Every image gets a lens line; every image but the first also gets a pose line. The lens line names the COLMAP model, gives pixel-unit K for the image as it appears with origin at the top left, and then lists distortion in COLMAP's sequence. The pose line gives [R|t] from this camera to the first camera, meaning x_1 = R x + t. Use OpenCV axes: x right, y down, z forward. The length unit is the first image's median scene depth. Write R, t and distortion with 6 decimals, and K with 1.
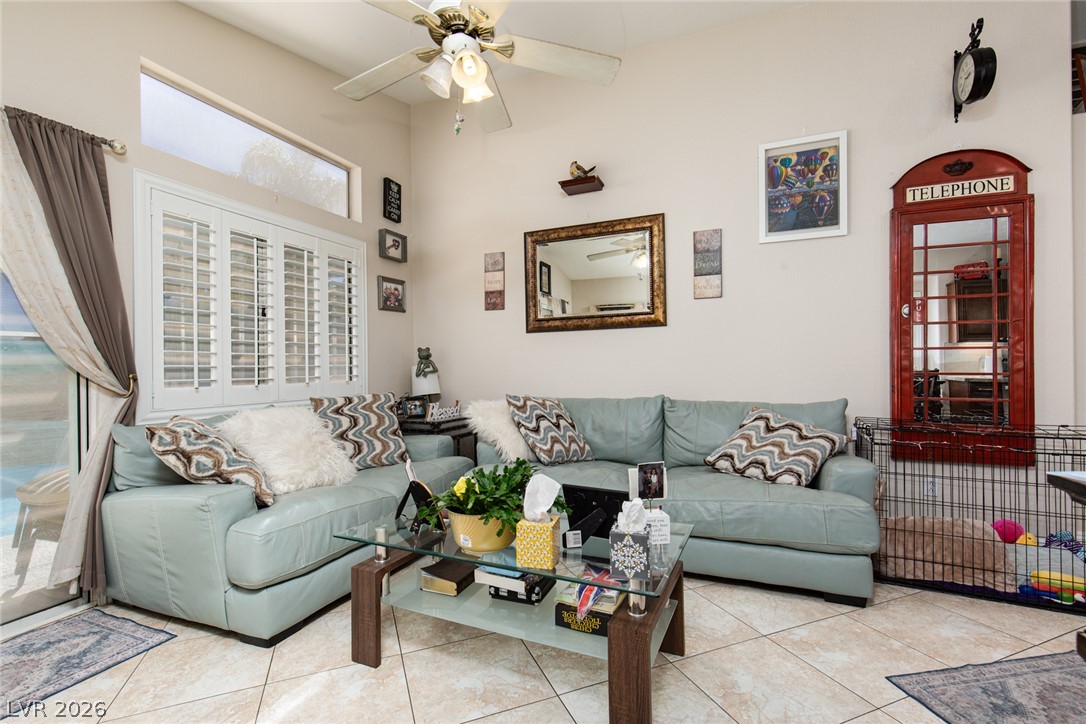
lens RADIAL K [[490.2, 0, 541.5], [0, 490.2, 363.9], [0, 0, 1]] dist [0.002063, -0.001160]
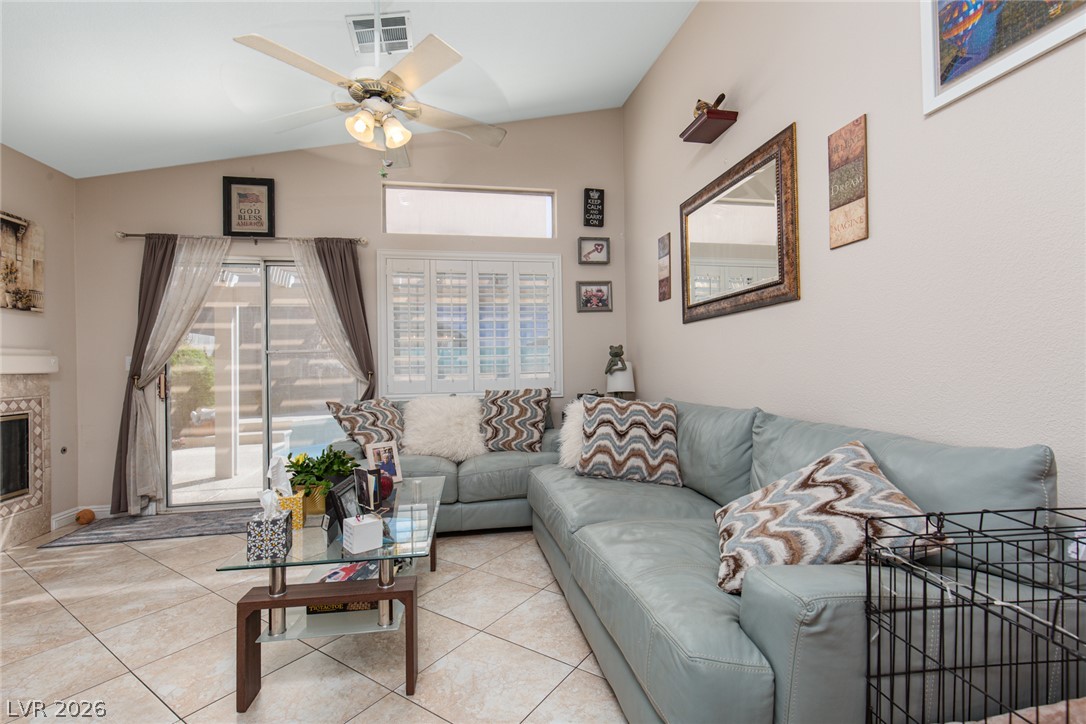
lens RADIAL K [[490.2, 0, 539.8], [0, 490.2, 362.3], [0, 0, 1]] dist [0.002063, -0.001160]
pose [[0.541350, -0.006376, -0.840773, 0.760421], [0.016113, 0.999866, 0.002793, -0.005063], [0.840643, -0.015060, 0.541380, 0.471631]]
